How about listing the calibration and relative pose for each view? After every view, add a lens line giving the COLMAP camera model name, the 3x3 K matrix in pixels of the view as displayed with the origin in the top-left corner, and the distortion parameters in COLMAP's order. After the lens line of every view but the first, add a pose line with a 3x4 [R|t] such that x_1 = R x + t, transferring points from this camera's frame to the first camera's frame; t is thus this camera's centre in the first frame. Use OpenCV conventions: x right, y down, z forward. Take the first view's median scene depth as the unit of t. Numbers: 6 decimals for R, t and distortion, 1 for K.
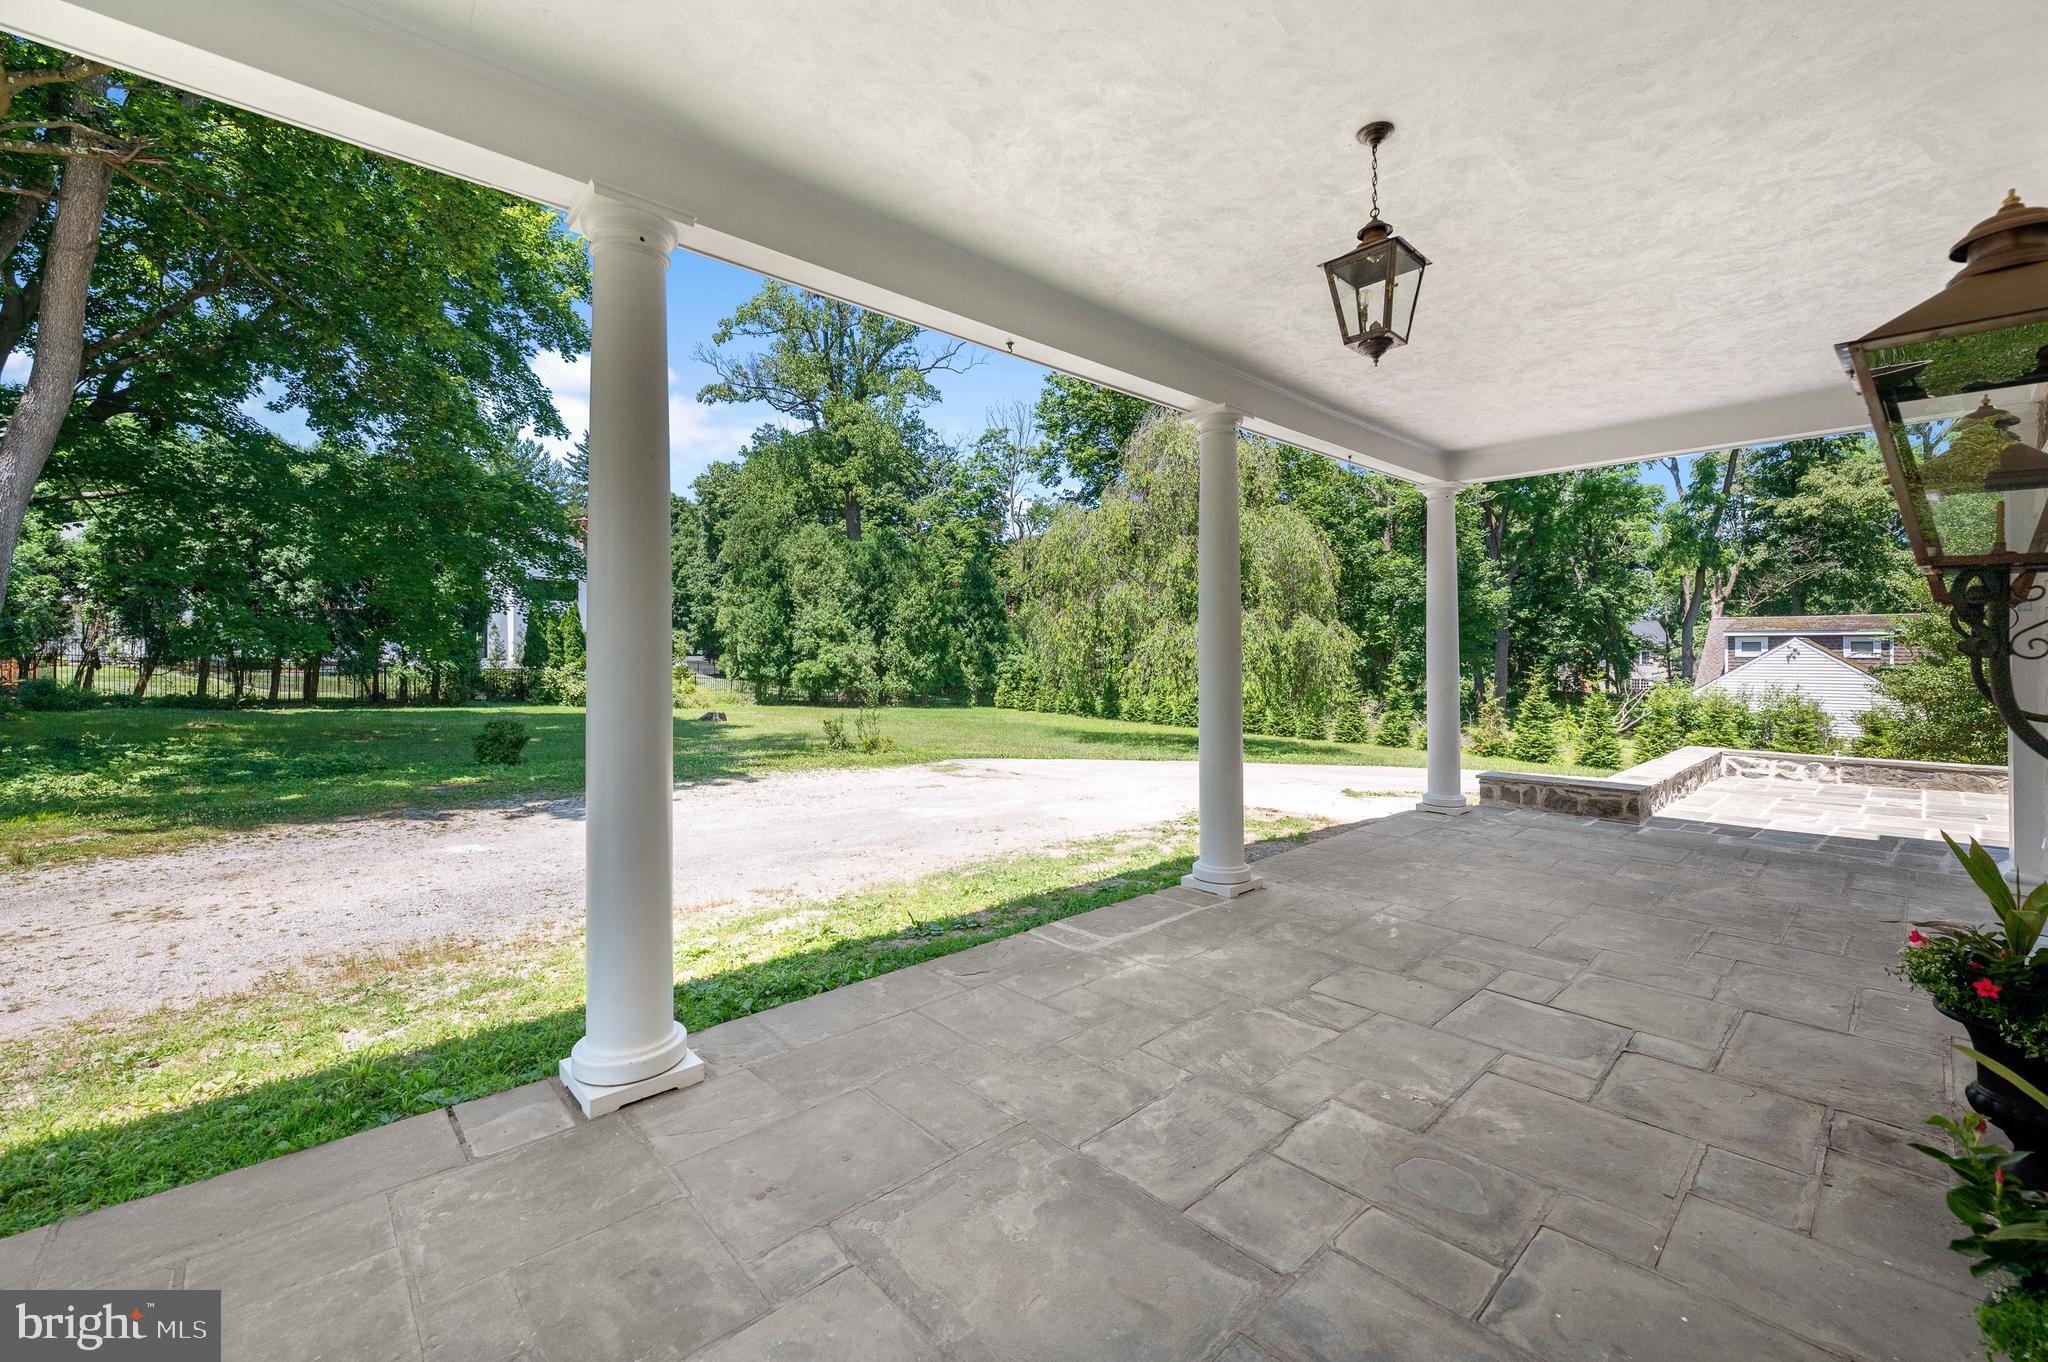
lens RADIAL K [[829.5, 0, 1028.1], [0, 829.5, 646.5], [0, 0, 1]] dist [0.000295, 0.000014]
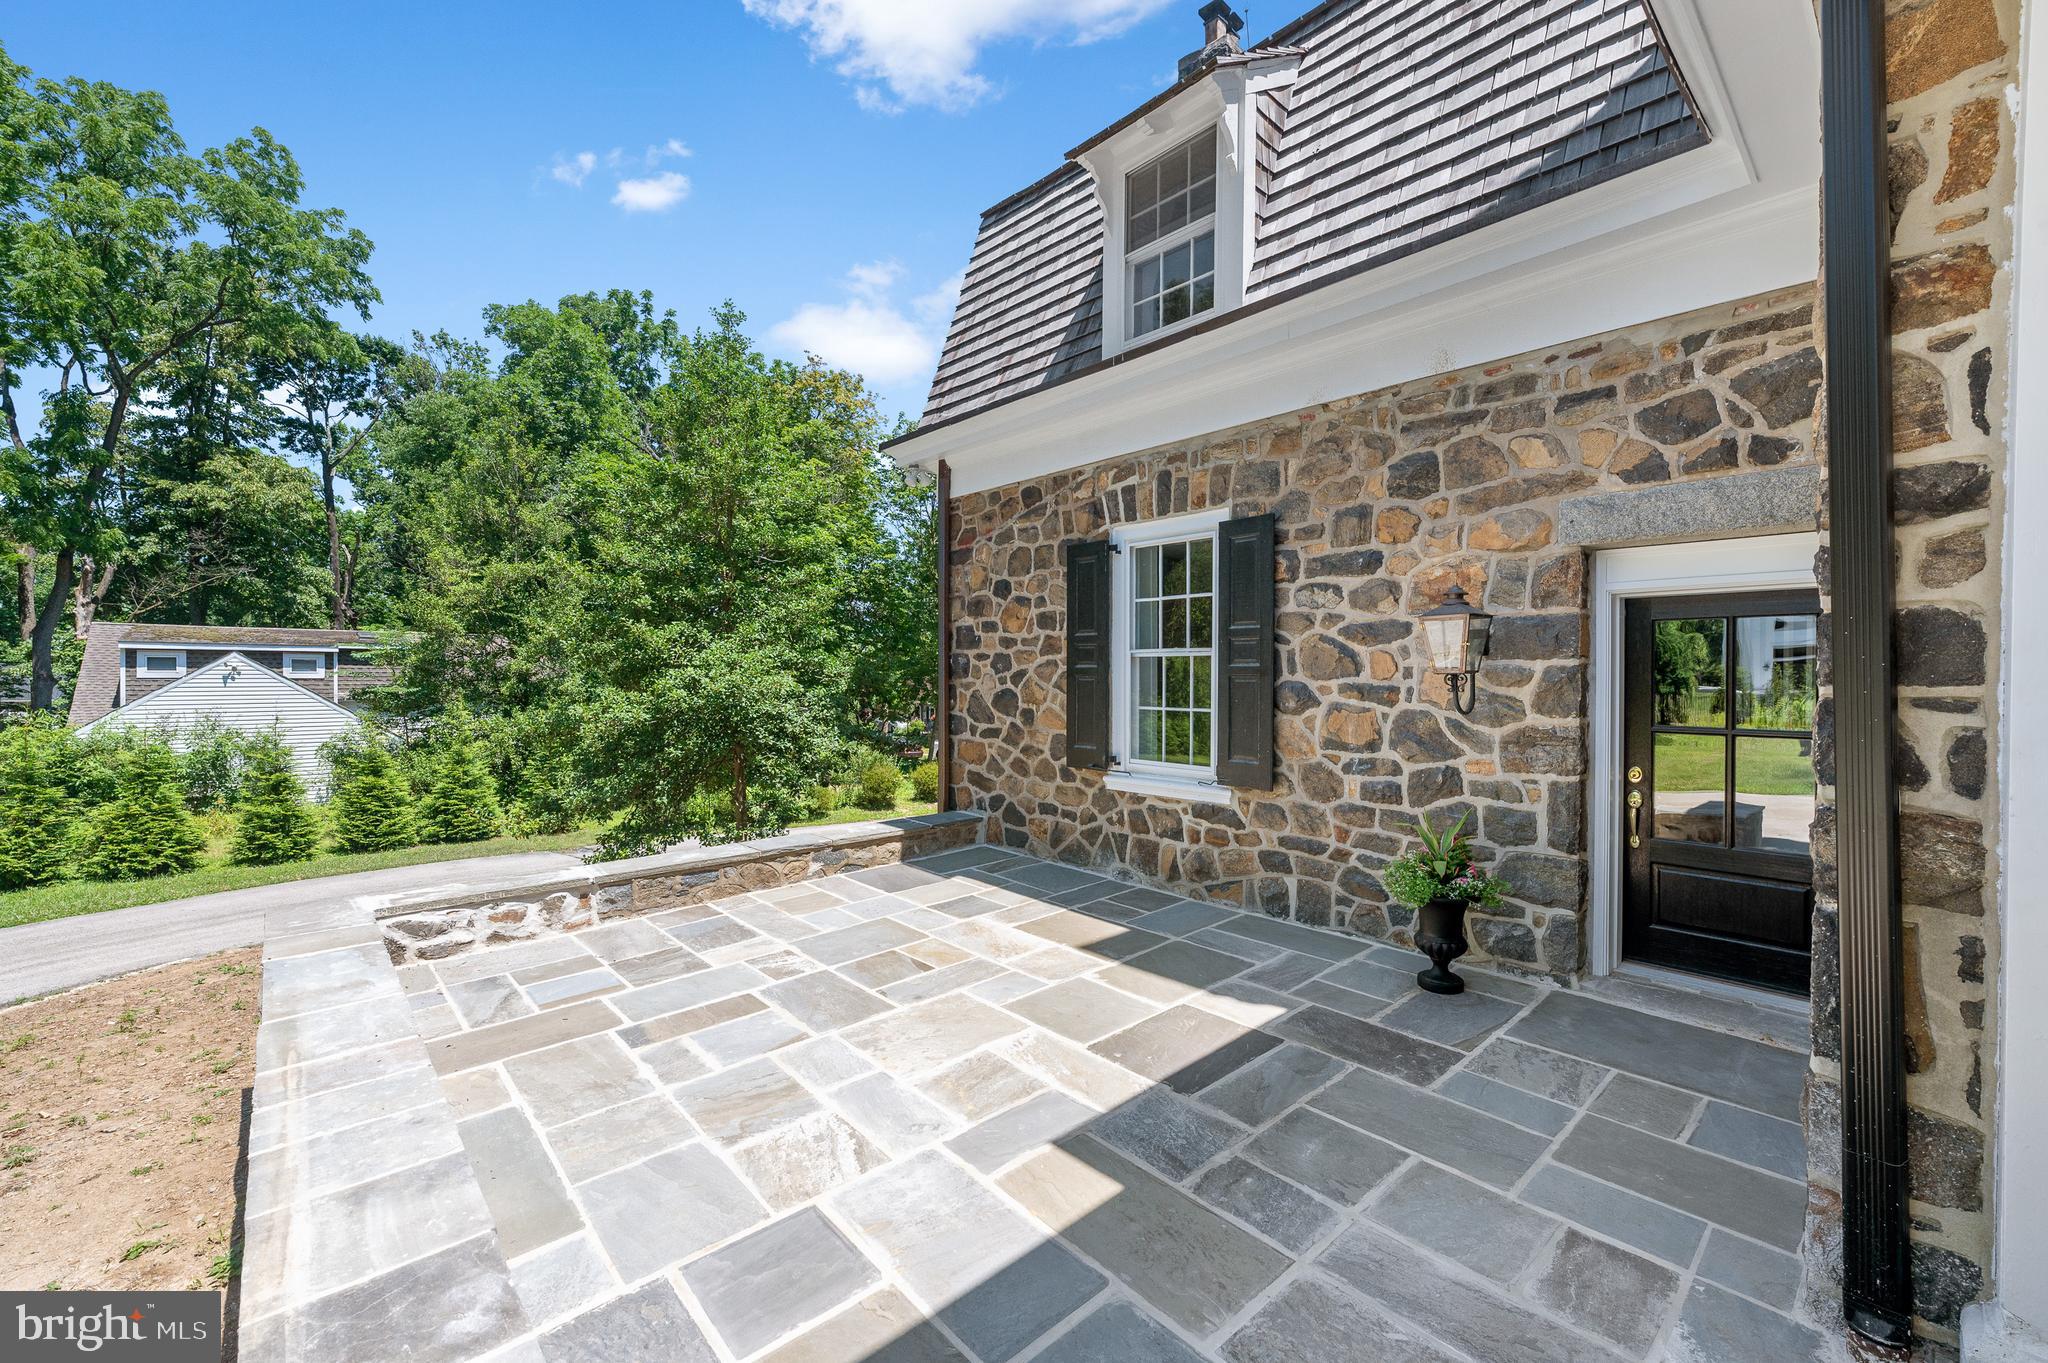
lens RADIAL K [[824.9, 0, 1024.0], [0, 824.9, 681.5], [0, 0, 1]] dist [0.001795, 0.000272]
pose [[0.008278, -0.007933, 0.999934, 0.972564], [-0.009914, 0.999919, 0.008015, 0.016104], [-0.999917, -0.009979, 0.008199, 1.517648]]
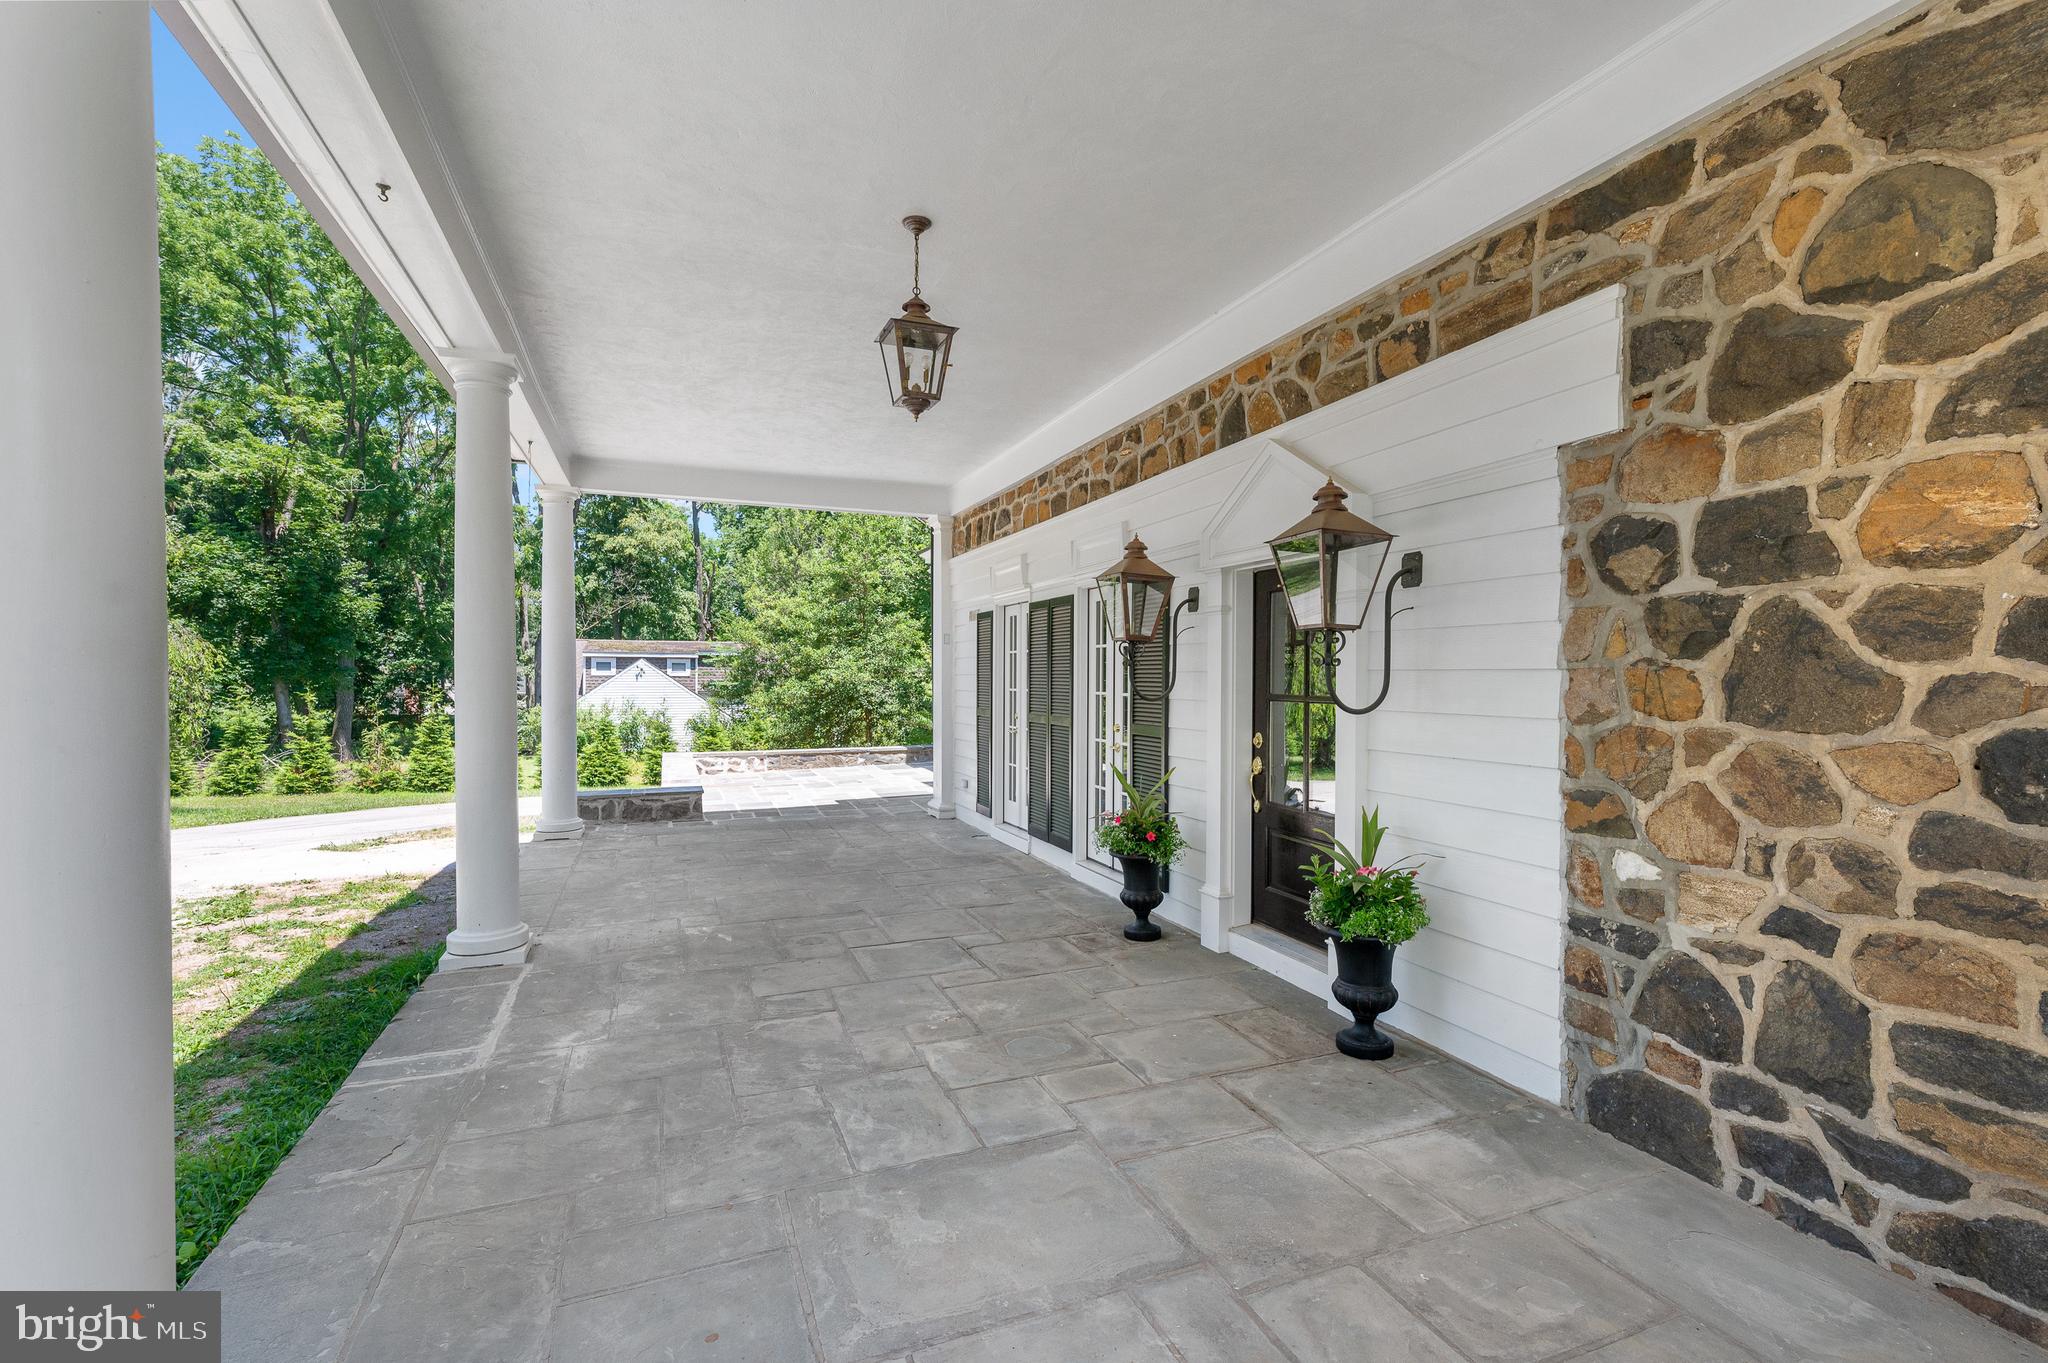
lens RADIAL K [[914.9, 0, 1023.6], [0, 914.9, 678.9], [0, 0, 1]] dist [0.000101, 0.000515]
pose [[0.359159, -0.003855, 0.933268, -0.443288], [-0.009902, 0.999919, 0.007941, 0.011068], [-0.933224, -0.012094, 0.359092, 0.229982]]
